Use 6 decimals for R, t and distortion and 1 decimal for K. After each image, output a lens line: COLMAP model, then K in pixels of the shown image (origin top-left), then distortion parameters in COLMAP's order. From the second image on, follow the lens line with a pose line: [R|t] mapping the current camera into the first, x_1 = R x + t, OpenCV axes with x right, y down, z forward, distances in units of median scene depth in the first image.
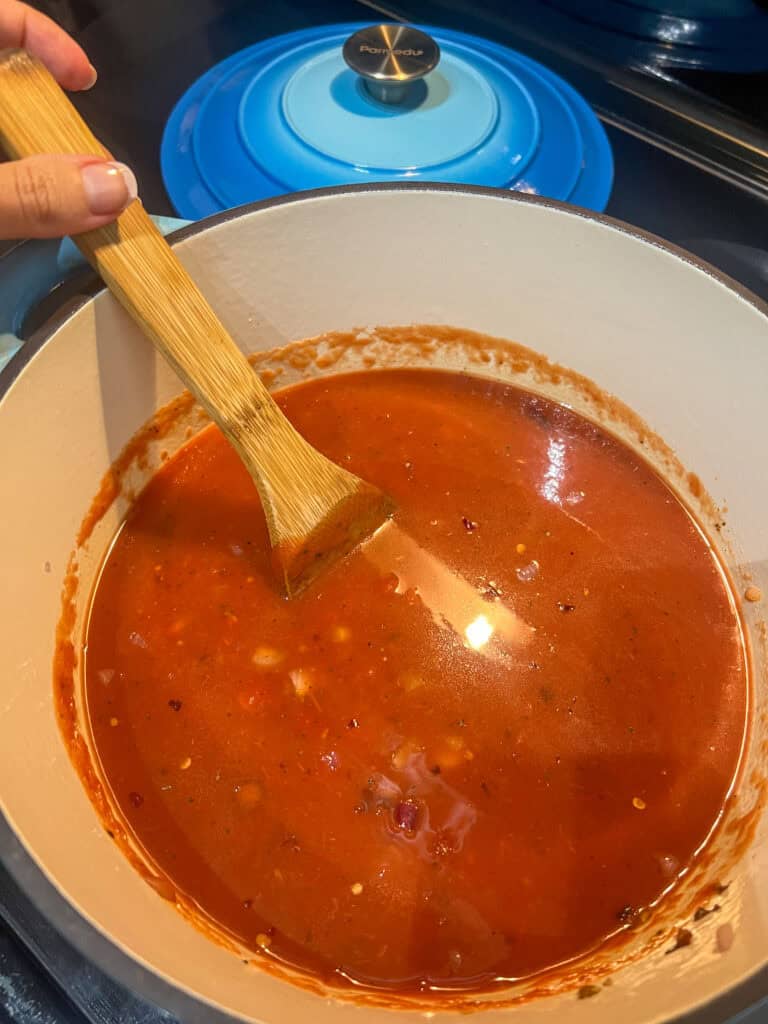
lens RADIAL K [[778.0, 0, 387.9], [0, 778.0, 513.2], [0, 0, 1]] dist [0.008295, 0.009598]
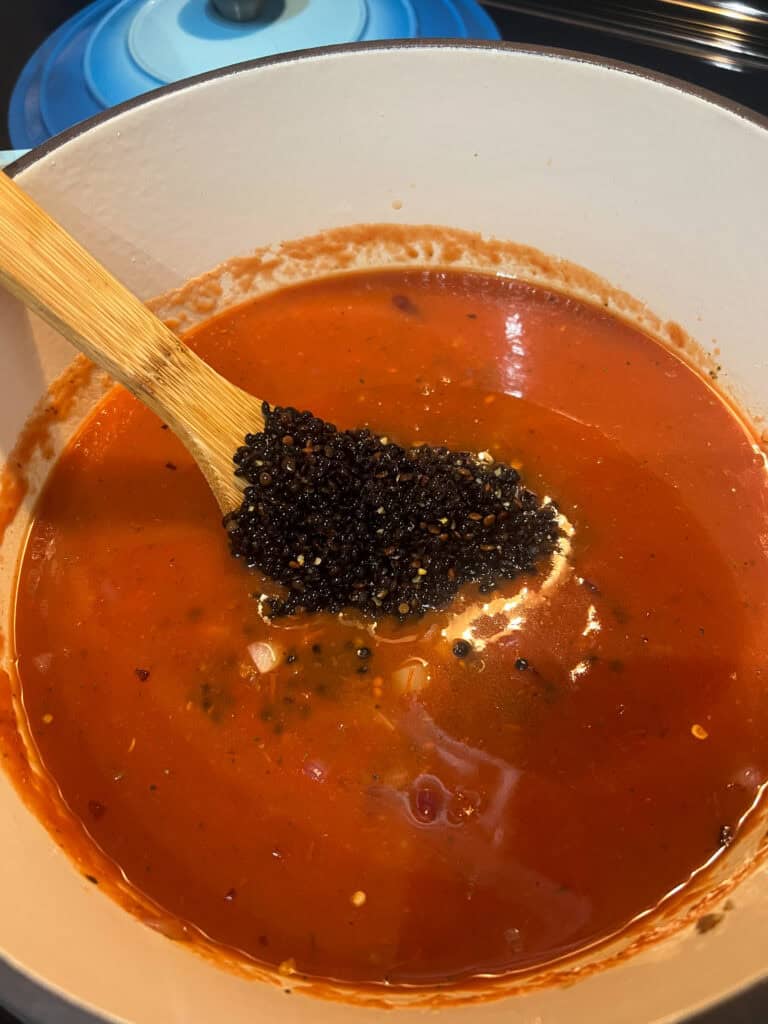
lens RADIAL K [[778.0, 0, 380.1], [0, 778.0, 513.6], [0, 0, 1]] dist [0.008295, 0.009598]
pose [[0.968786, -0.242943, 0.049318, -0.025687], [0.243234, 0.969968, 0.000110, 0.081972], [-0.047864, 0.011889, 0.998783, 0.142160]]
